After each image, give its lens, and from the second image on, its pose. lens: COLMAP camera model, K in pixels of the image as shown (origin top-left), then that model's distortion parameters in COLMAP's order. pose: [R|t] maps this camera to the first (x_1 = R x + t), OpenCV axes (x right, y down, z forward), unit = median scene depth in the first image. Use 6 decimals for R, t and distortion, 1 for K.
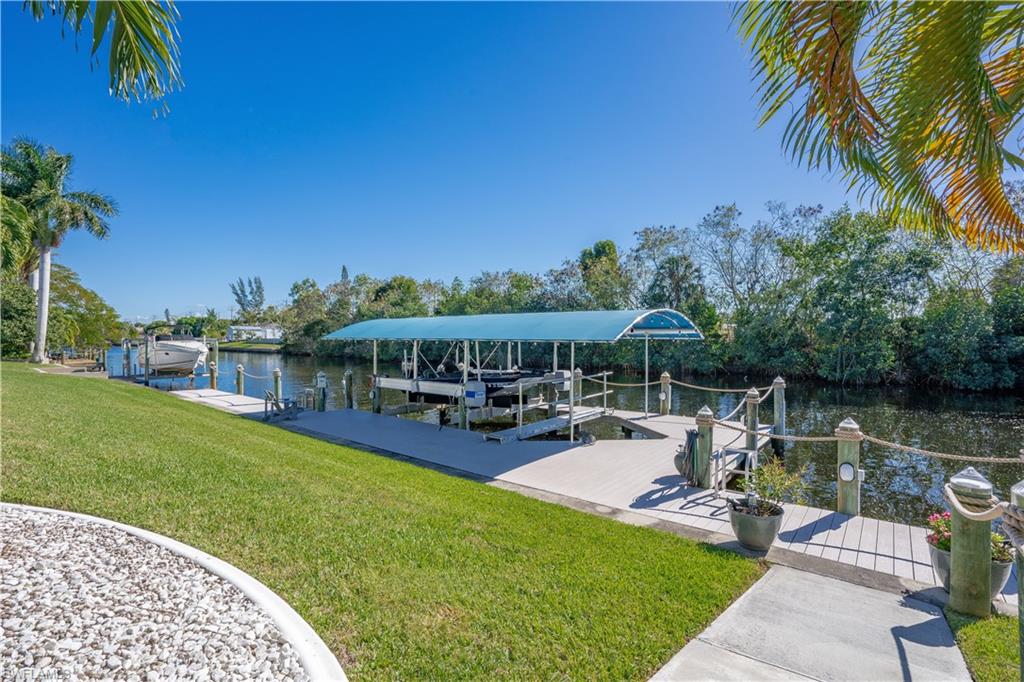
lens RADIAL K [[470.0, 0, 512.0], [0, 470.0, 341.0], [0, 0, 1]] dist [-0.024821, 0.000341]
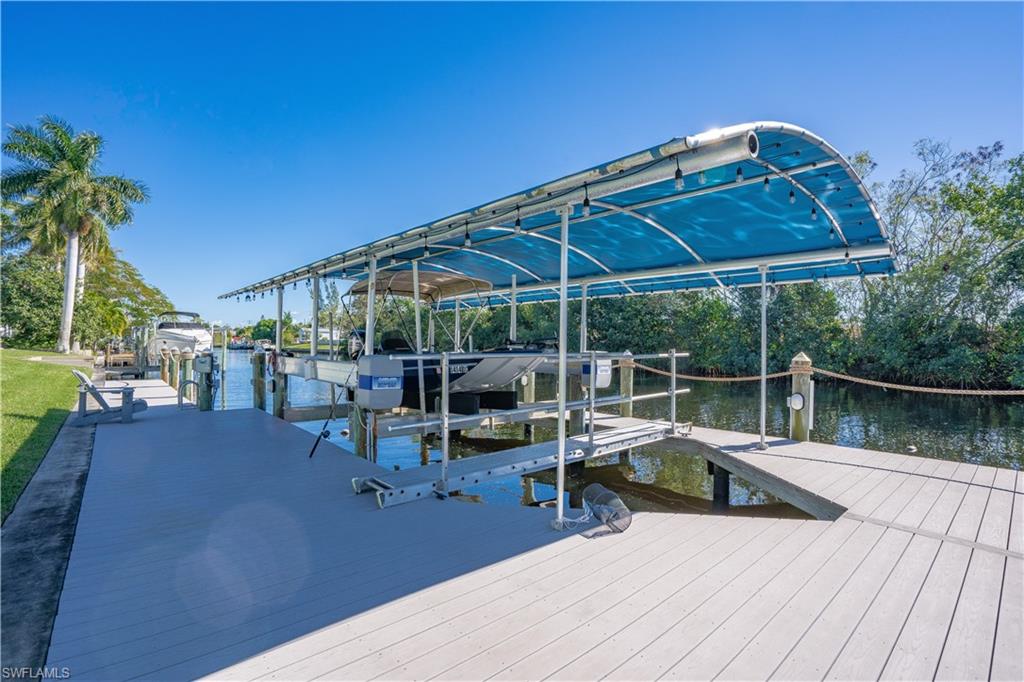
lens RADIAL K [[470.0, 0, 512.0], [0, 470.0, 341.0], [0, 0, 1]] dist [-0.024821, 0.000341]
pose [[0.987089, 0.009264, -0.159902, 0.082143], [-0.012188, 0.999776, -0.017320, 0.050497], [0.159705, 0.019045, 0.986981, 0.362439]]
